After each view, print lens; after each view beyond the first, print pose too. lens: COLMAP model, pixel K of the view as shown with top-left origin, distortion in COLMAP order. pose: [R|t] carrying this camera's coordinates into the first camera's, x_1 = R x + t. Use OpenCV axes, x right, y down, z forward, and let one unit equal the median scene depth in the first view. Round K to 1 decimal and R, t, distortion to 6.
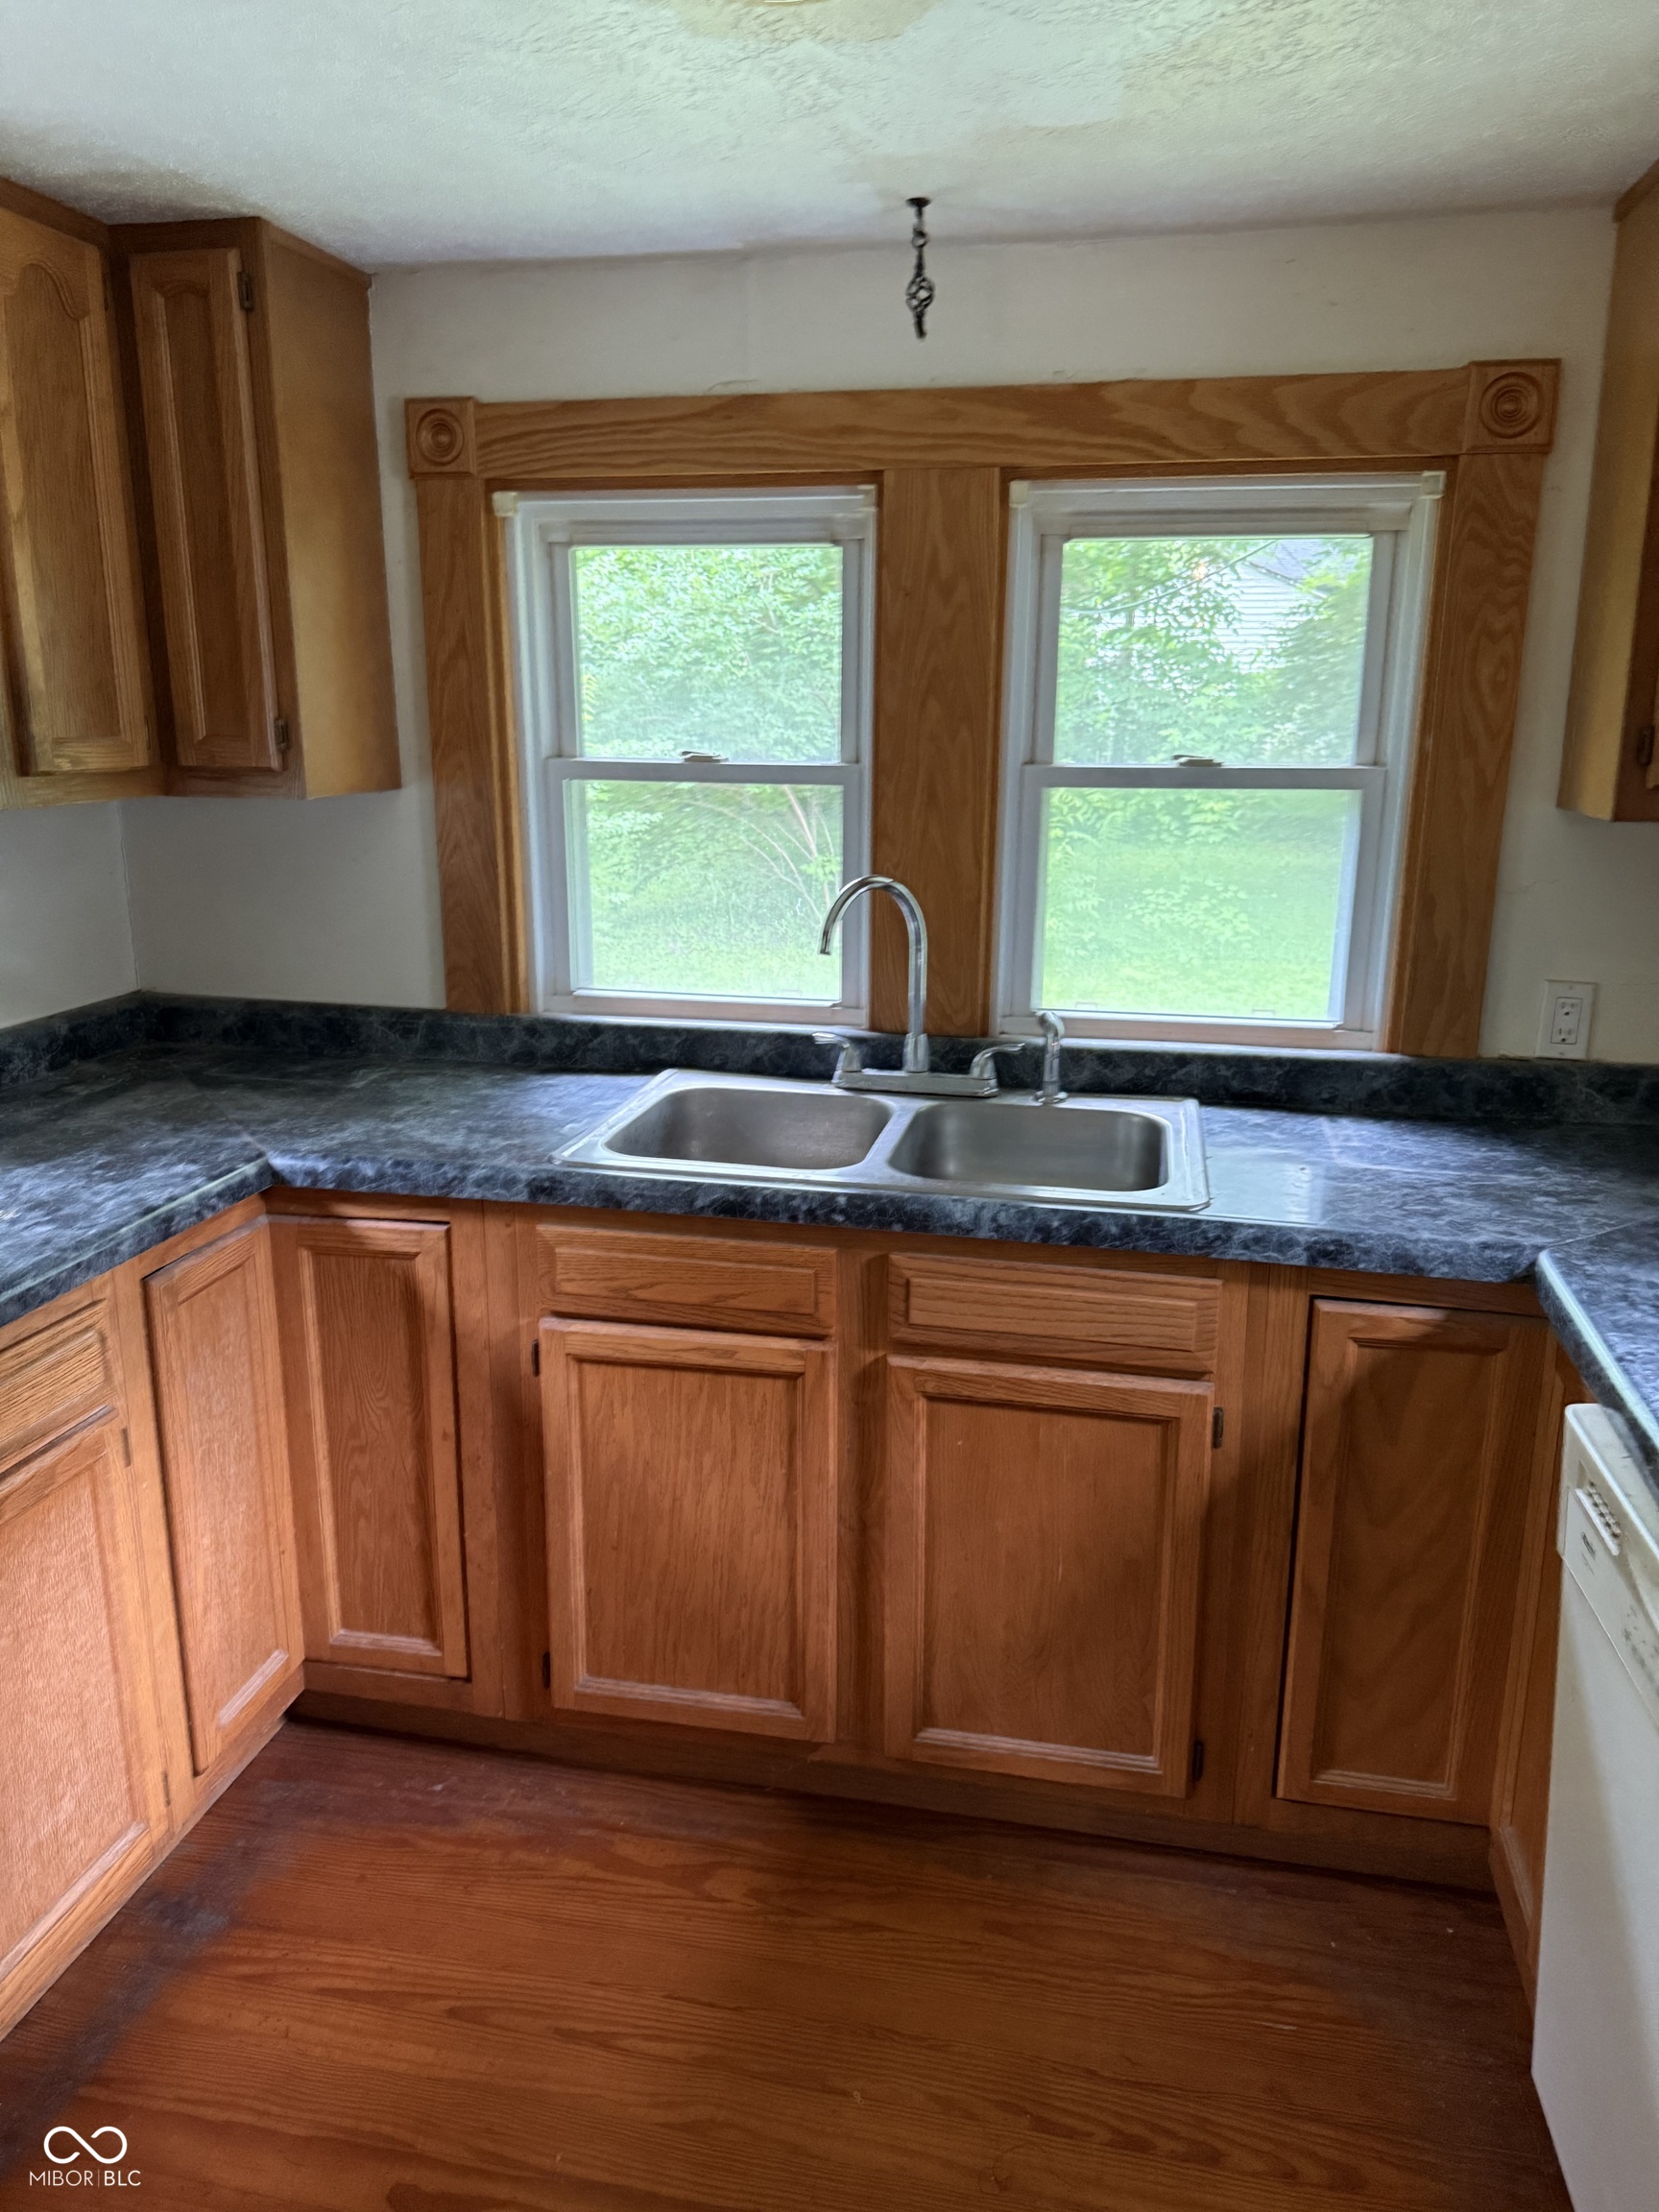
lens RADIAL K [[1587.9, 0, 834.6], [0, 1587.9, 1119.5], [0, 0, 1]] dist [0.051299, -0.057213]
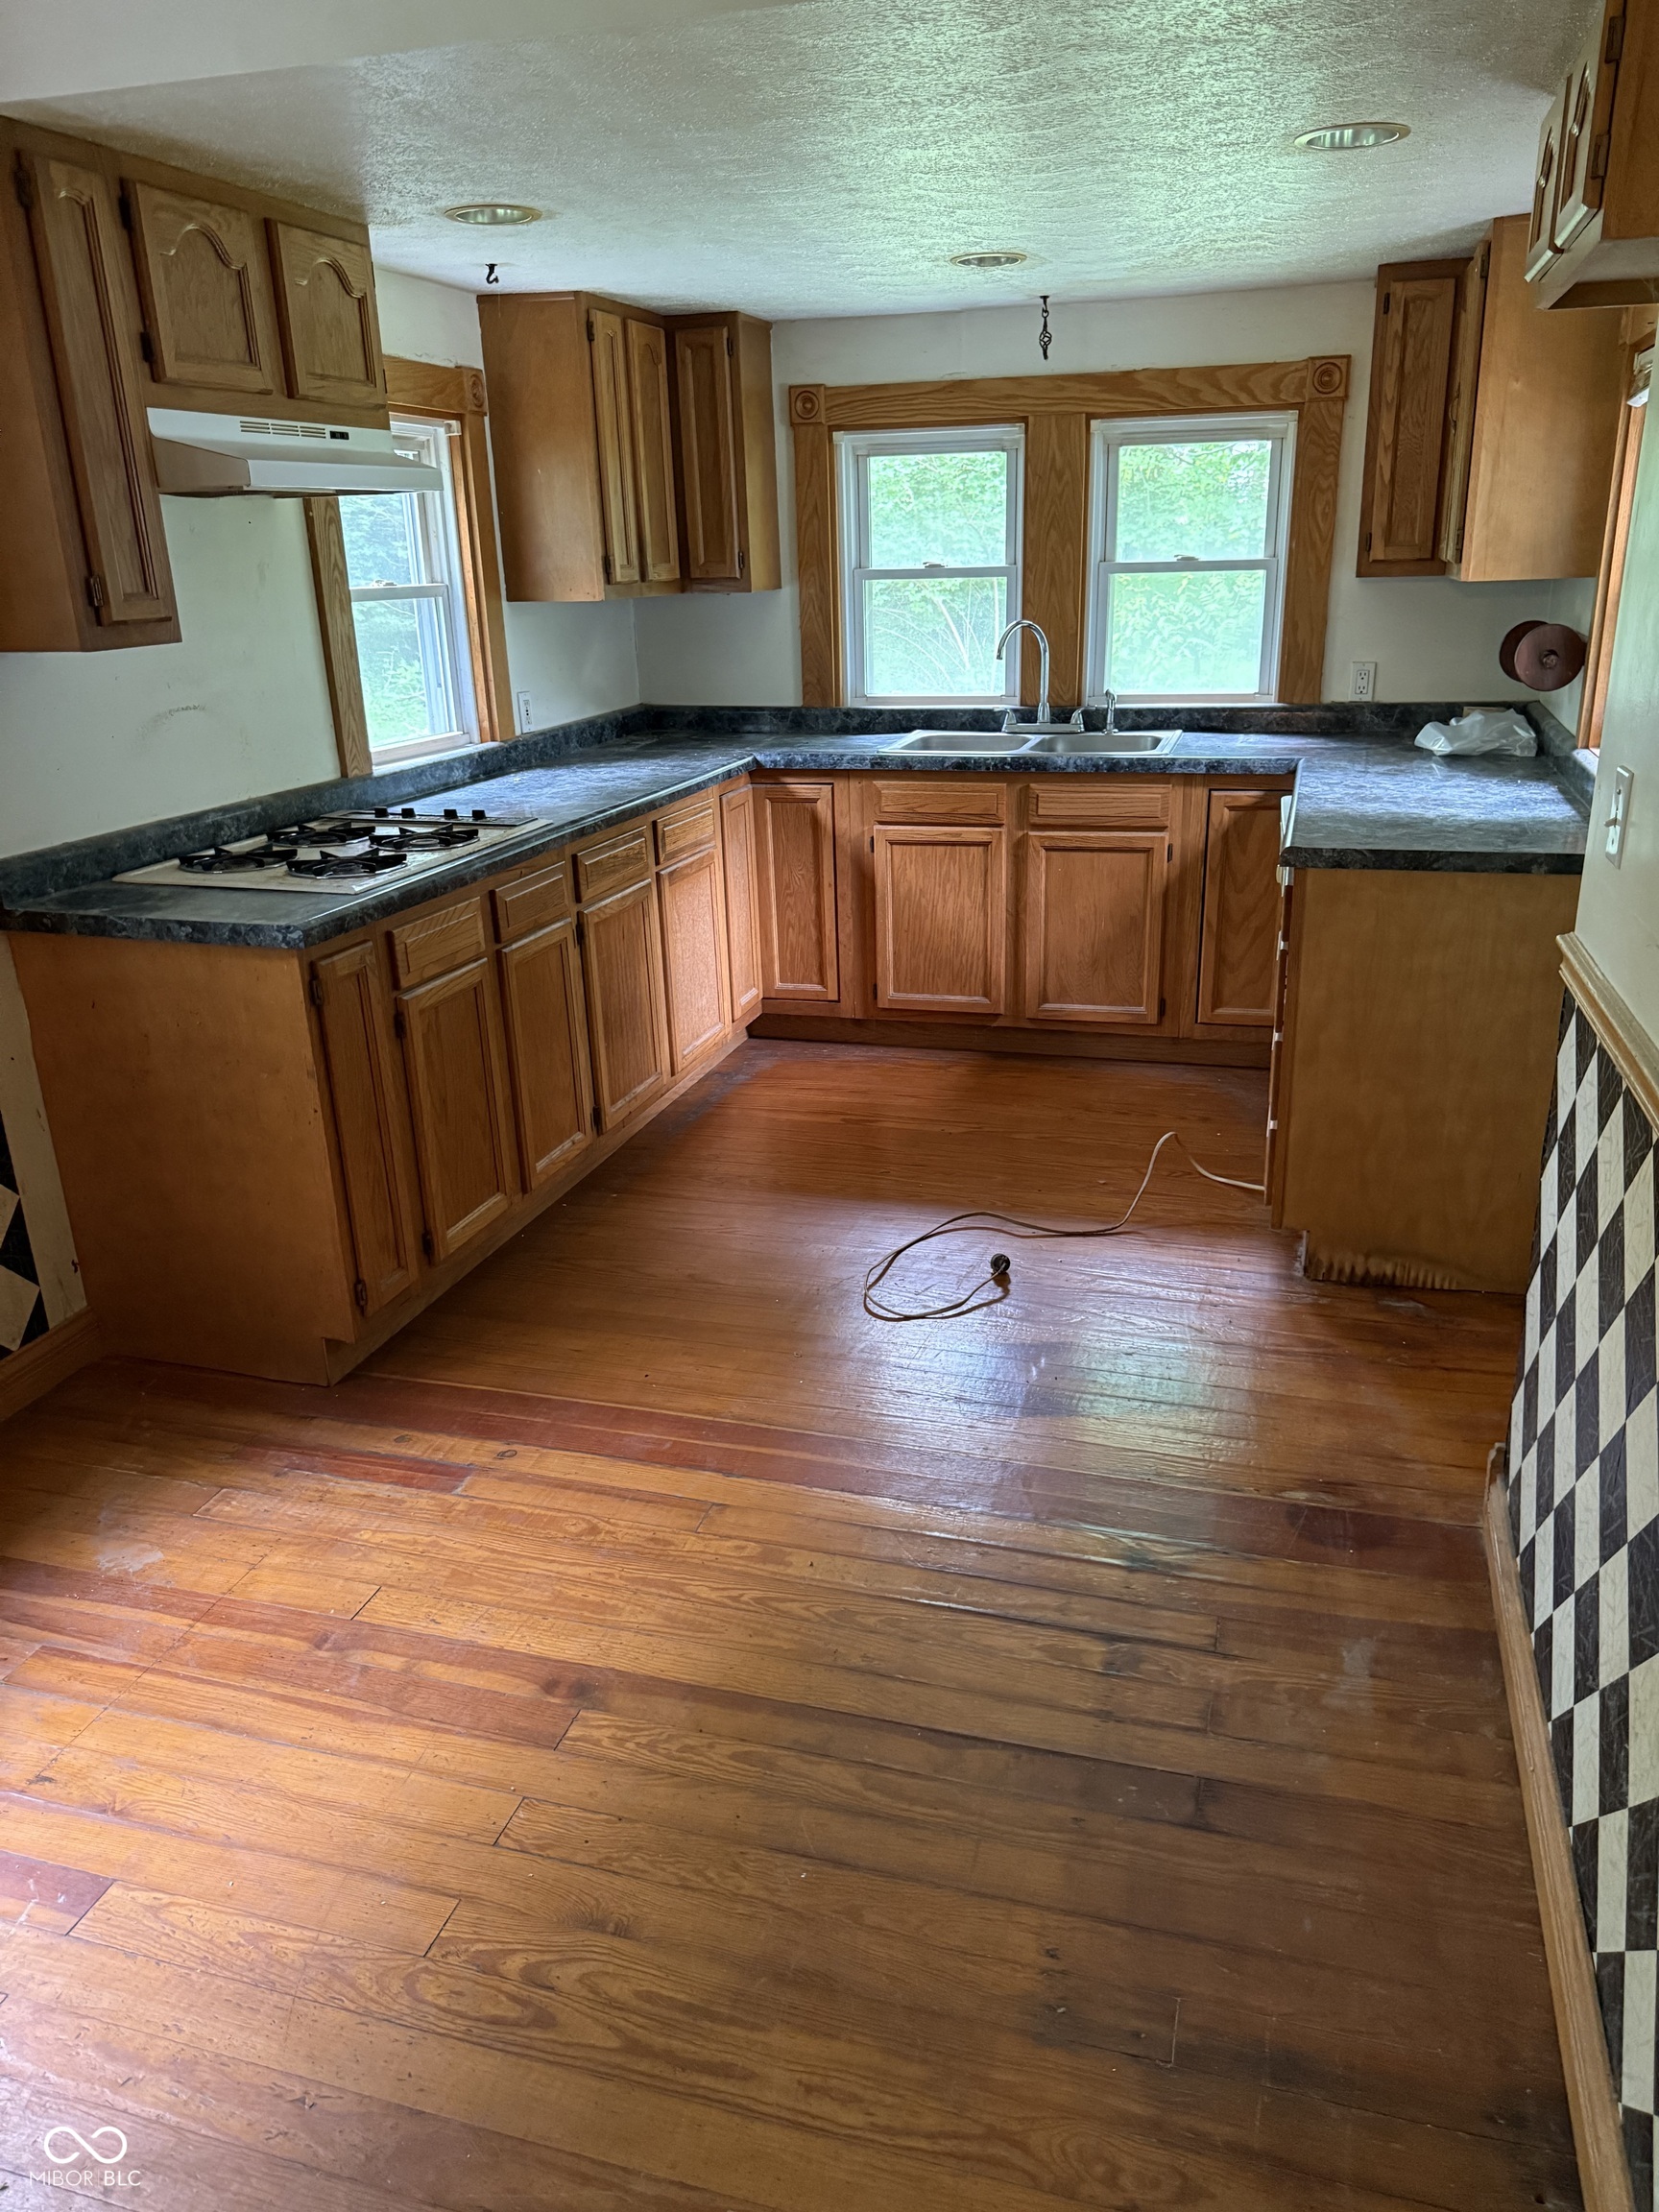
lens RADIAL K [[1587.9, 0, 837.4], [0, 1587.9, 1149.4], [0, 0, 1]] dist [0.051299, -0.057213]
pose [[0.996213, -0.001951, -0.086919, -0.039000], [0.011779, 0.993559, 0.112702, 0.309267], [0.086140, -0.113299, 0.989820, -1.221603]]
